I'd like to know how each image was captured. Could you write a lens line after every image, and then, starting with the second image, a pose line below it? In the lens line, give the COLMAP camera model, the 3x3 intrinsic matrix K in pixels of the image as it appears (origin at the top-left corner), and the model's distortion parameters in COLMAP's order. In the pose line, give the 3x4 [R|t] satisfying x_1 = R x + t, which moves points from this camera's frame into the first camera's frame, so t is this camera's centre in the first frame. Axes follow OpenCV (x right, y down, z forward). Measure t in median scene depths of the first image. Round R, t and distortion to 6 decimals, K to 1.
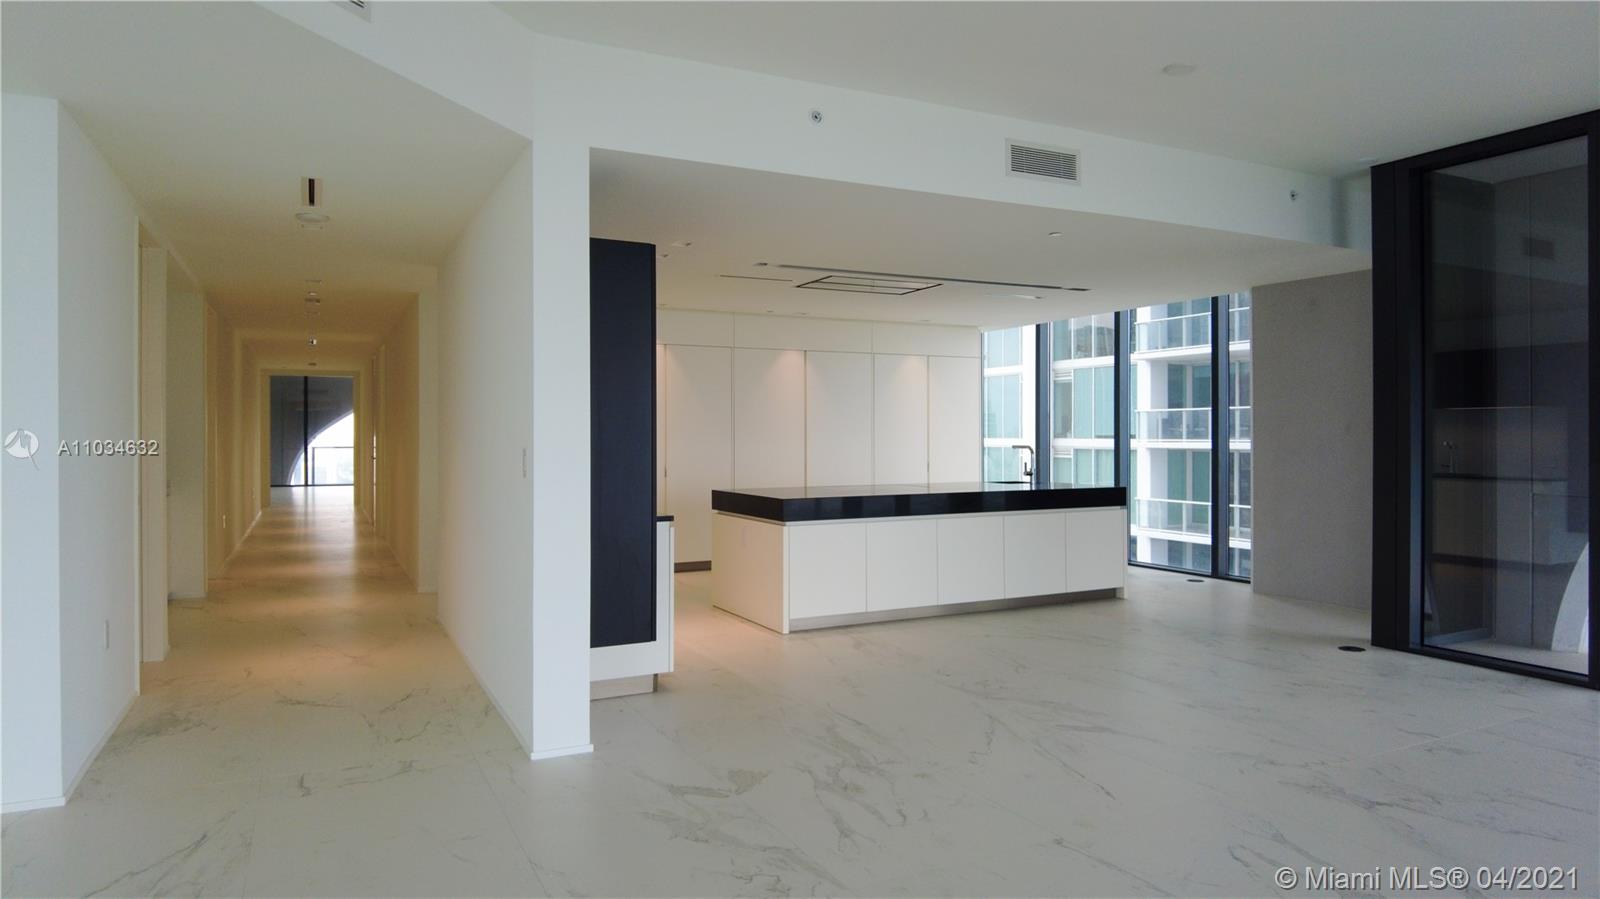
lens RADIAL K [[983.2, 0, 788.6], [0, 983.2, 441.0], [0, 0, 1]] dist [-0.004326, -0.003125]
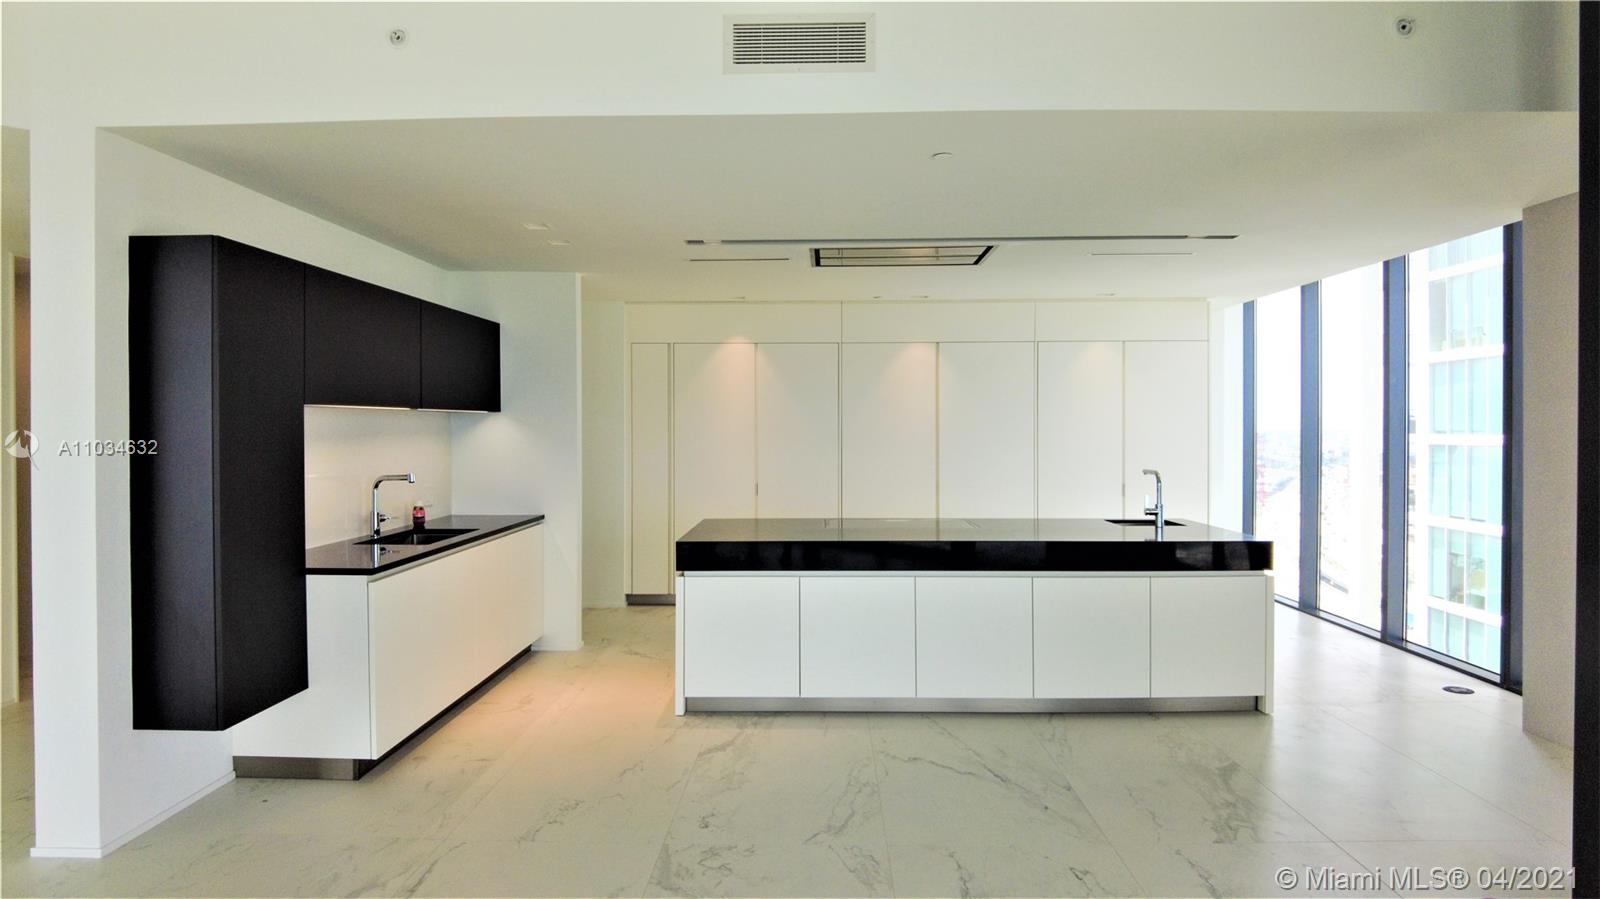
lens RADIAL K [[983.2, 0, 788.6], [0, 983.2, 441.0], [0, 0, 1]] dist [-0.004326, -0.003125]
pose [[0.881453, 0.007670, -0.472209, 0.375698], [-0.002691, 0.999933, 0.011218, -0.025103], [0.472263, -0.008618, 0.881415, 0.299018]]
